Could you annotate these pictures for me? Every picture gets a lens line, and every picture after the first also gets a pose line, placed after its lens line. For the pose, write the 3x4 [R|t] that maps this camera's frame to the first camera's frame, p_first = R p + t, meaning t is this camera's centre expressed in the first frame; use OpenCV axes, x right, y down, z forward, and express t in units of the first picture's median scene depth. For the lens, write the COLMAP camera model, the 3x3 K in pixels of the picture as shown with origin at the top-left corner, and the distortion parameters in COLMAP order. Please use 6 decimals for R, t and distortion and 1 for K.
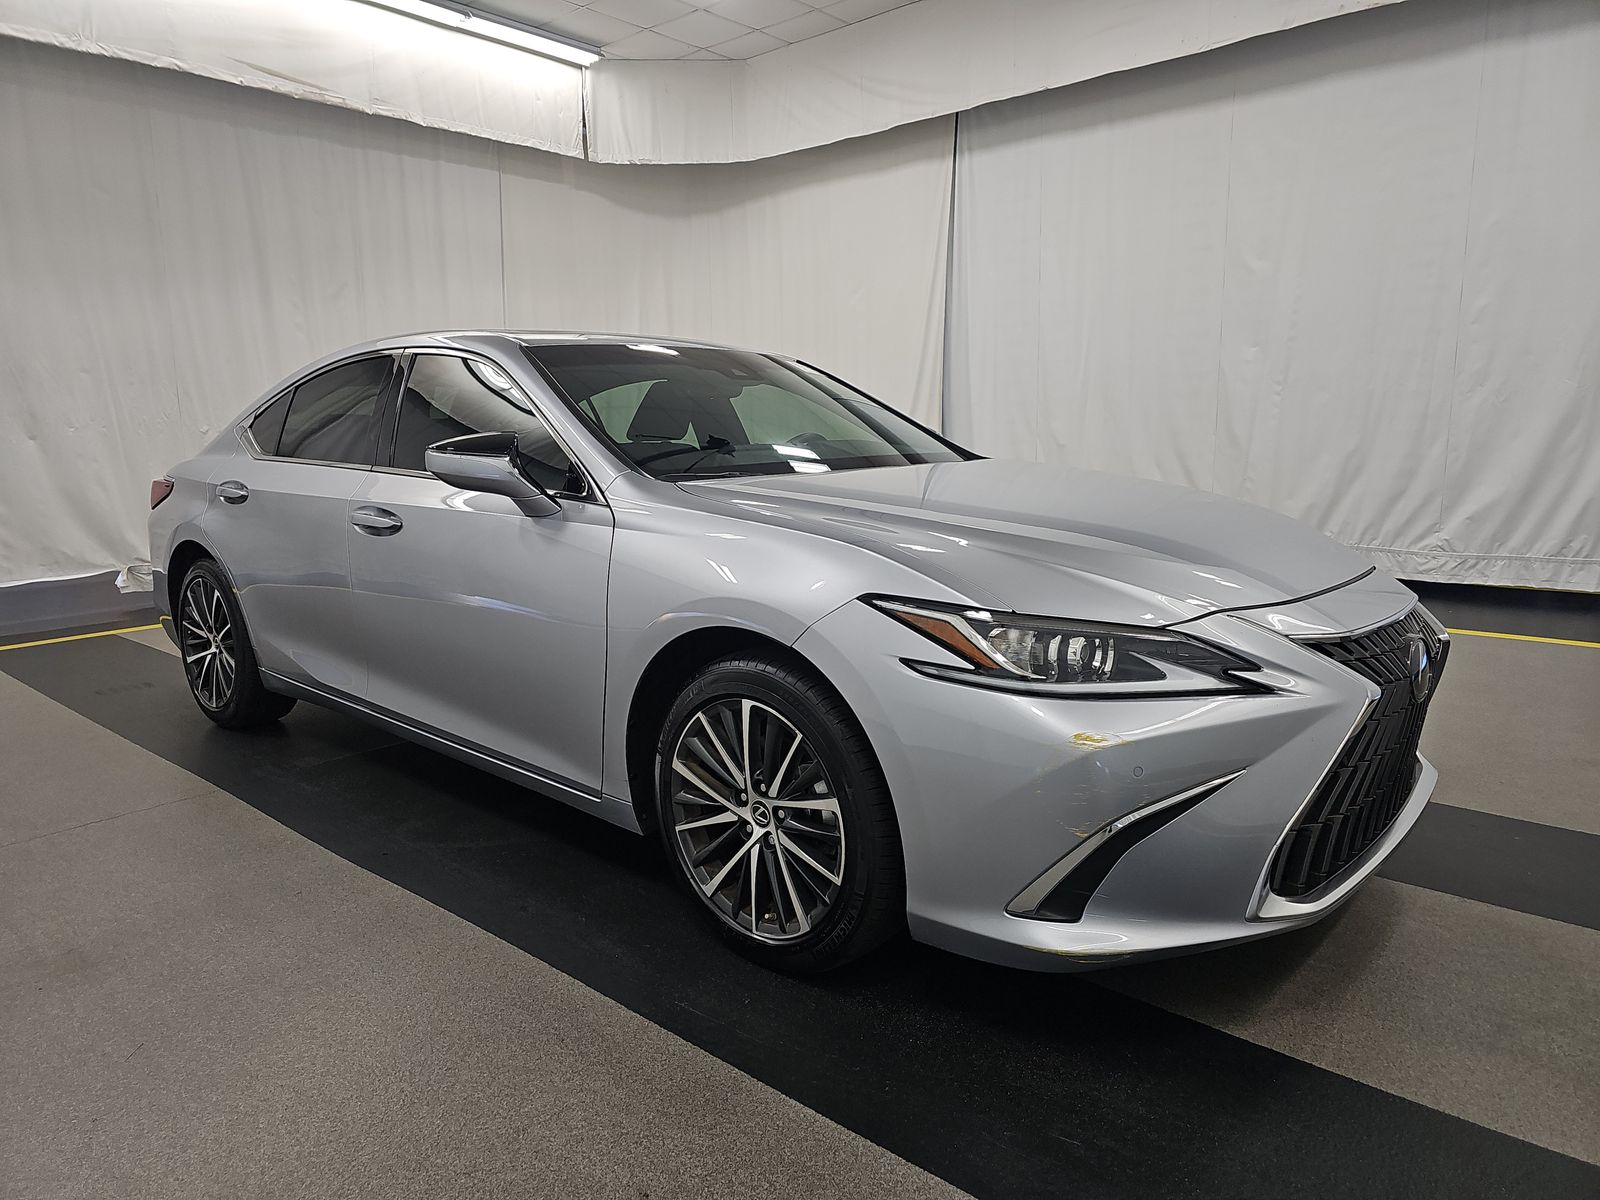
lens RADIAL K [[1055.3, 0, 802.0], [0, 1055.3, 600.8], [0, 0, 1]] dist [0.045270, -0.034014]
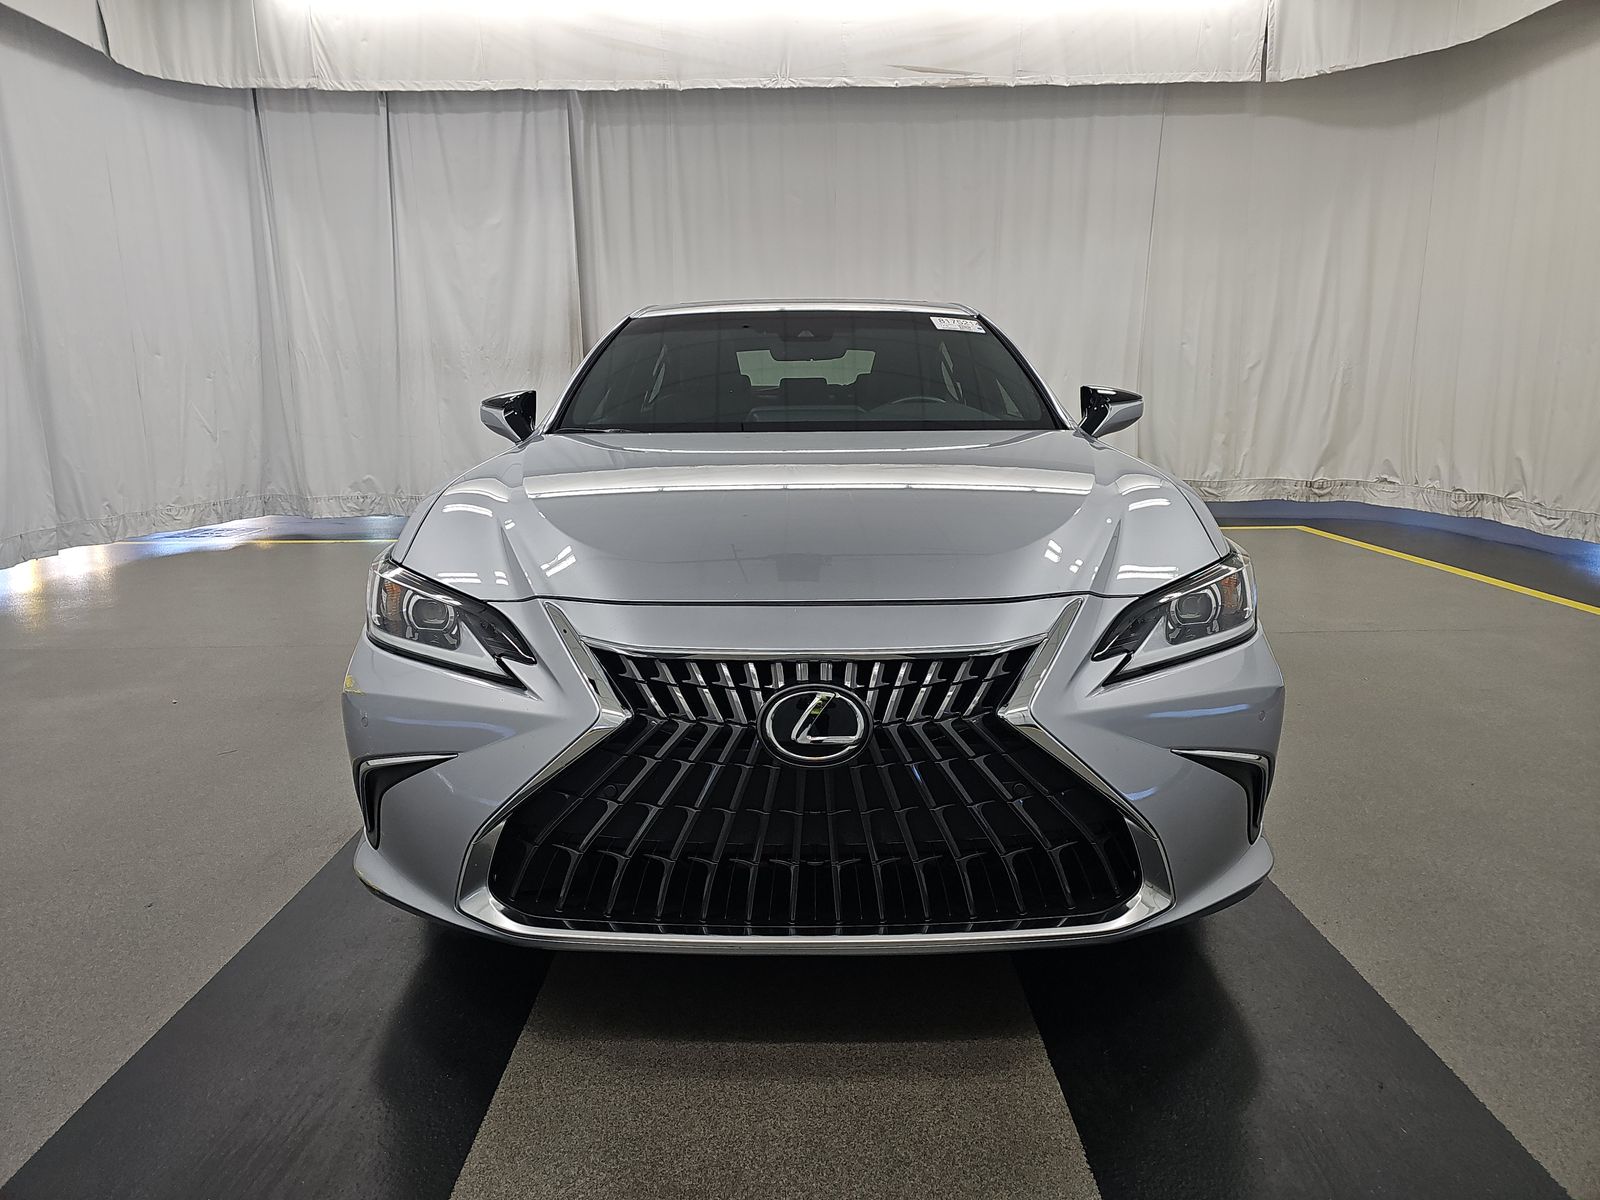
lens RADIAL K [[1055.3, 0, 801.1], [0, 1055.3, 599.5], [0, 0, 1]] dist [0.045270, -0.034014]
pose [[0.657848, 0.160589, -0.735831, 0.299394], [-0.128430, 0.986613, 0.100500, -0.027189], [0.742120, 0.028389, 0.669666, 0.132836]]
